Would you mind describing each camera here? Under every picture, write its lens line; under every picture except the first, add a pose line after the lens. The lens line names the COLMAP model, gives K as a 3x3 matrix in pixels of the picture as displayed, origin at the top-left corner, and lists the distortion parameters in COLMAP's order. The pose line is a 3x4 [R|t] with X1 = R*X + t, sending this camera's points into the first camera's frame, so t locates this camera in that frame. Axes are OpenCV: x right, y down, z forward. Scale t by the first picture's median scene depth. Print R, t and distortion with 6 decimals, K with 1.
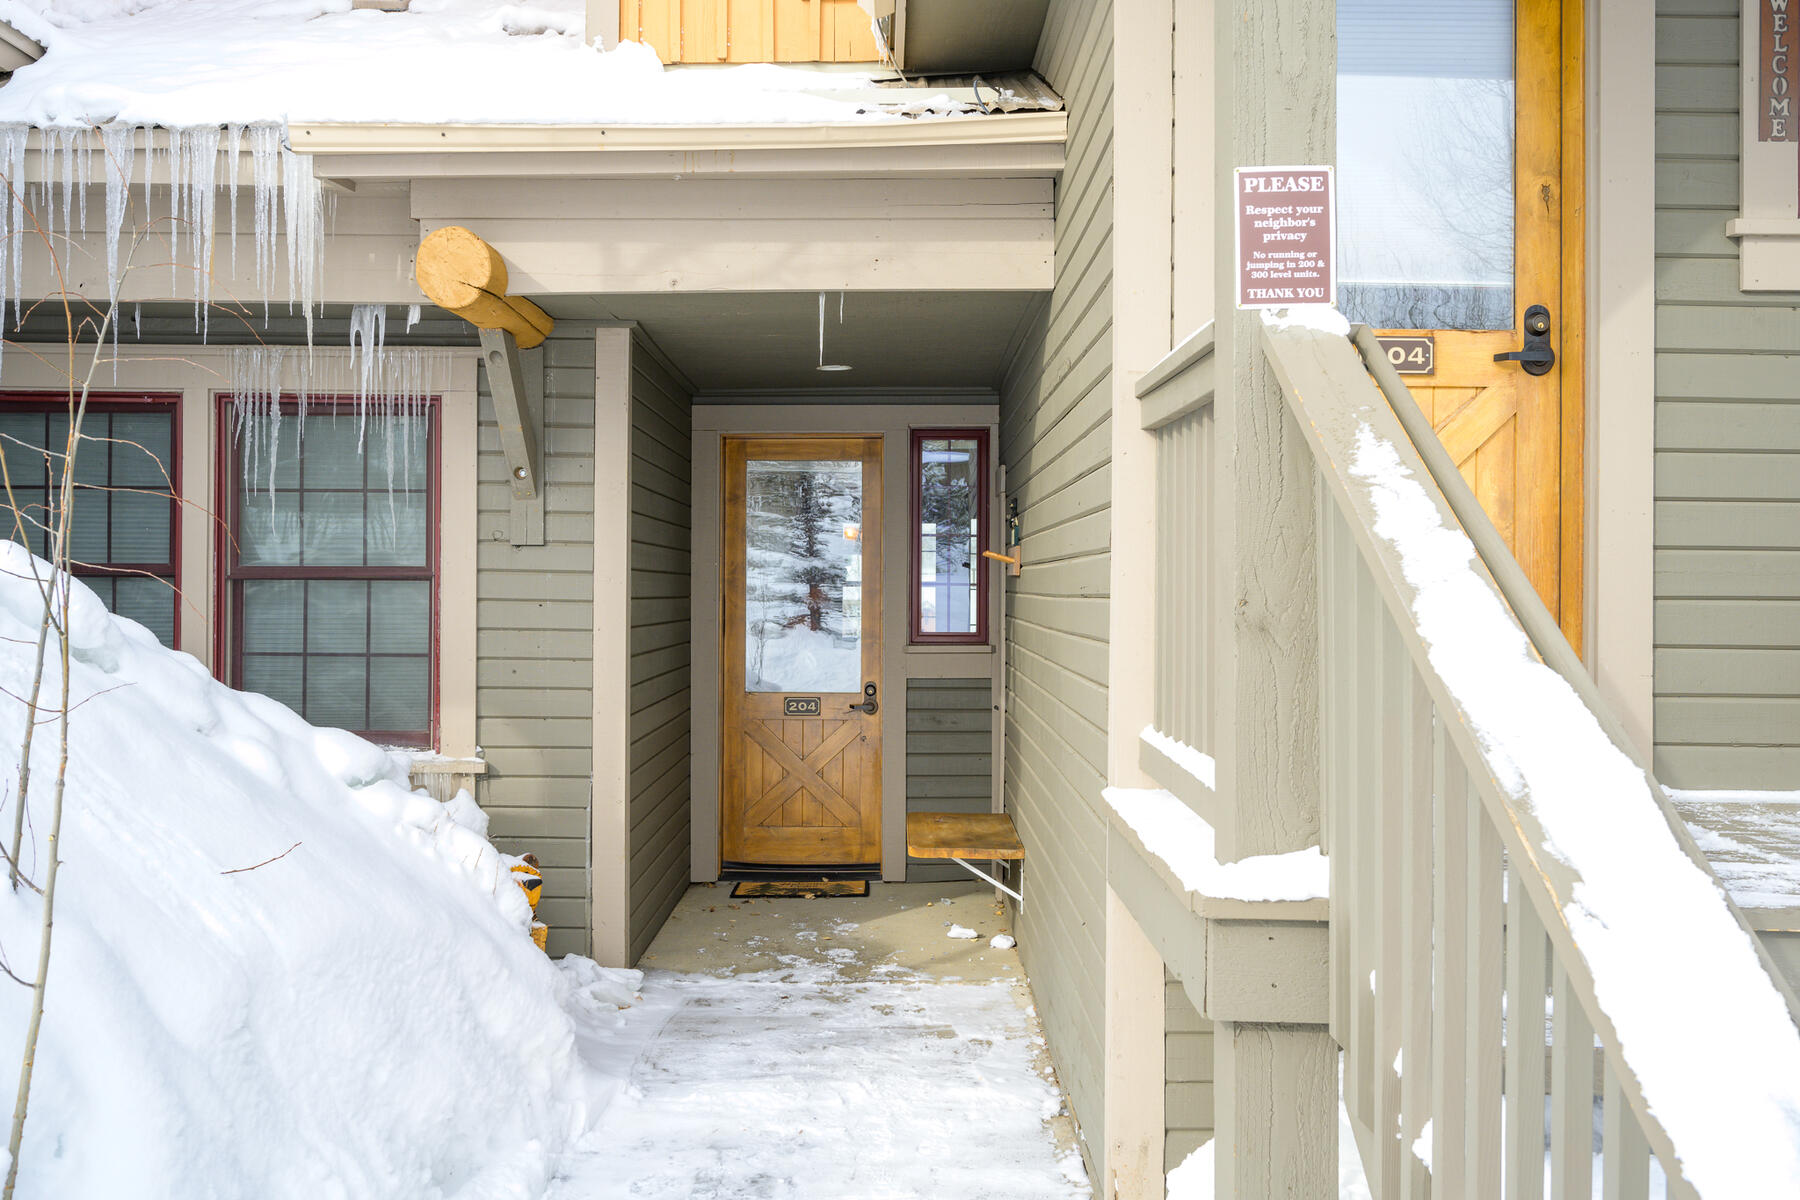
lens RADIAL K [[1660.0, 0, 900.5], [0, 1660.0, 595.0], [0, 0, 1]] dist [-0.009961, 0.000000]
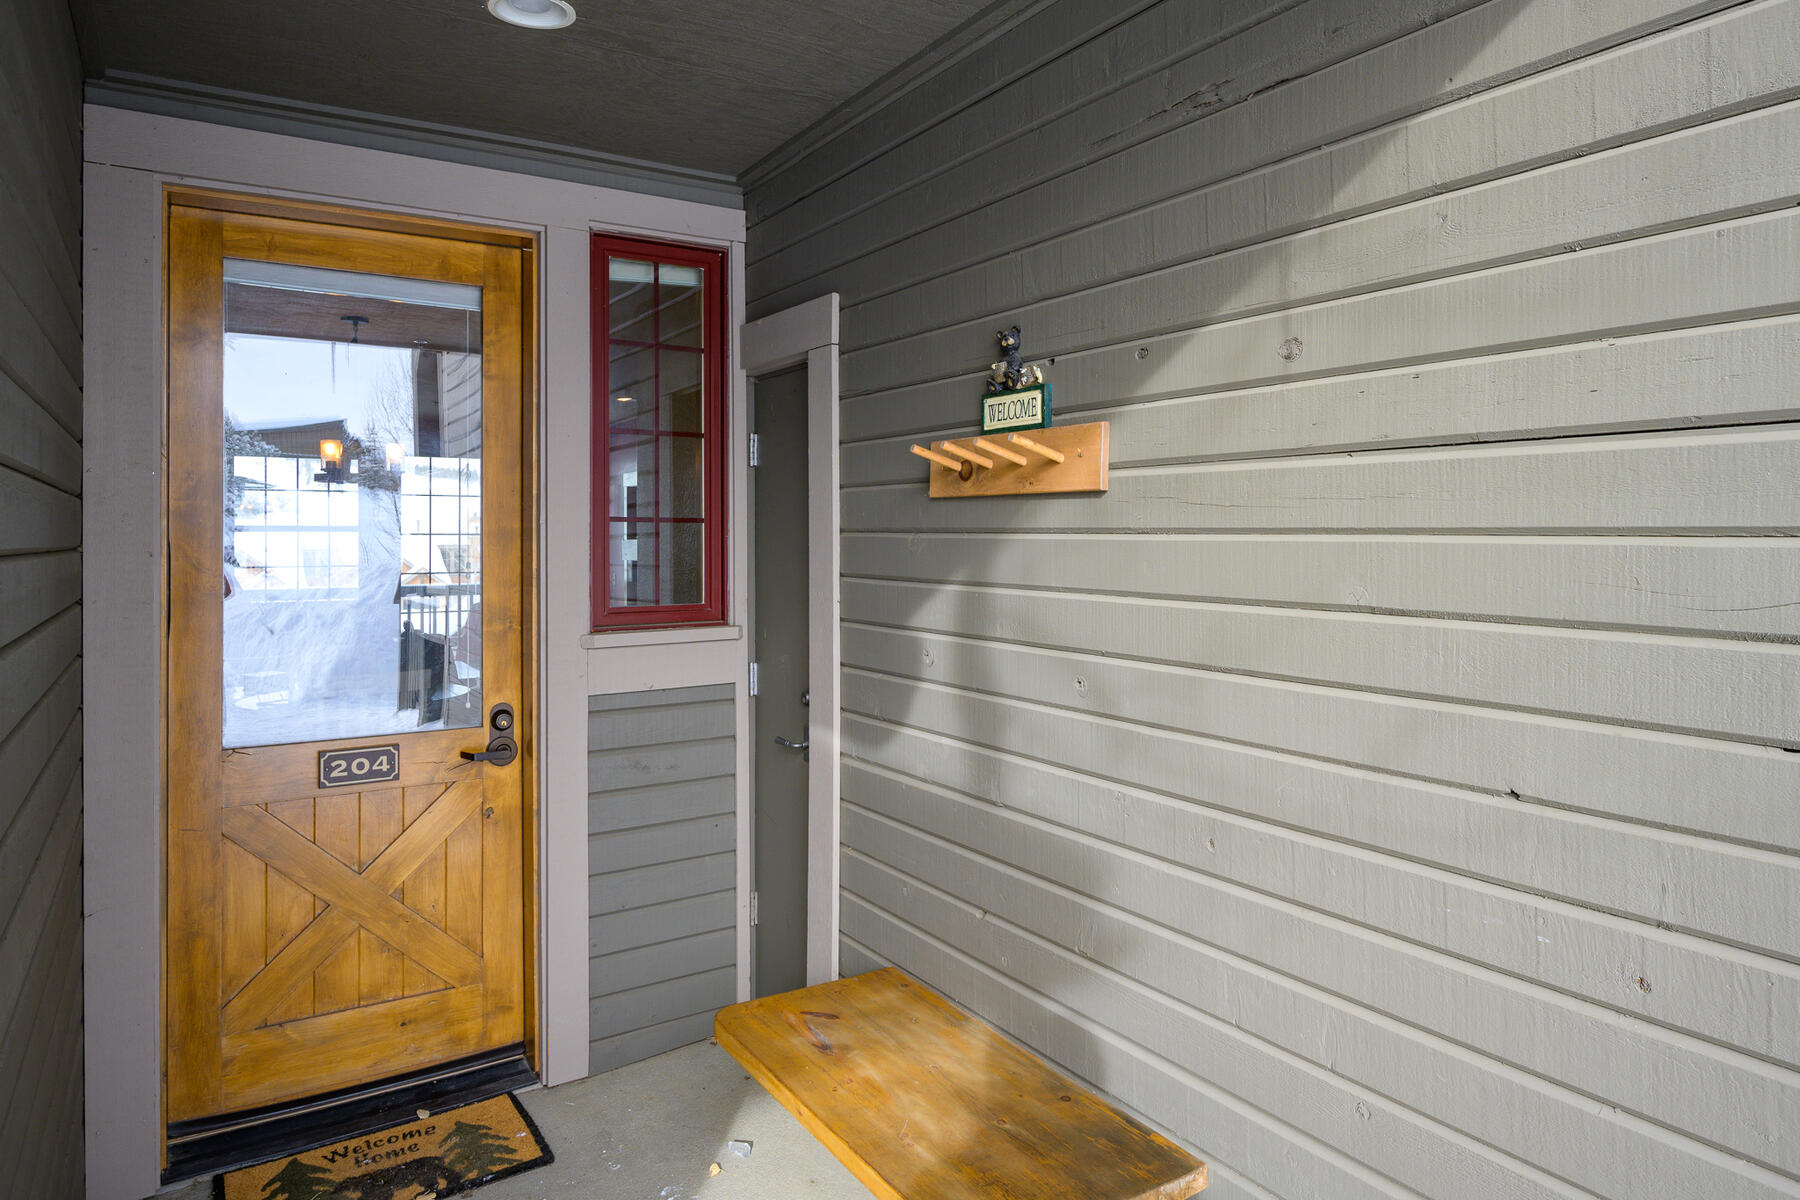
lens RADIAL K [[1155.0, 0, 964.1], [0, 1155.0, 531.5], [0, 0, 1]] dist [0.000045, -0.003264]
pose [[0.827316, -0.004843, 0.561716, -0.103090], [0.012918, 0.999862, -0.010404, 0.002853], [-0.561588, 0.015864, 0.827265, 0.610477]]
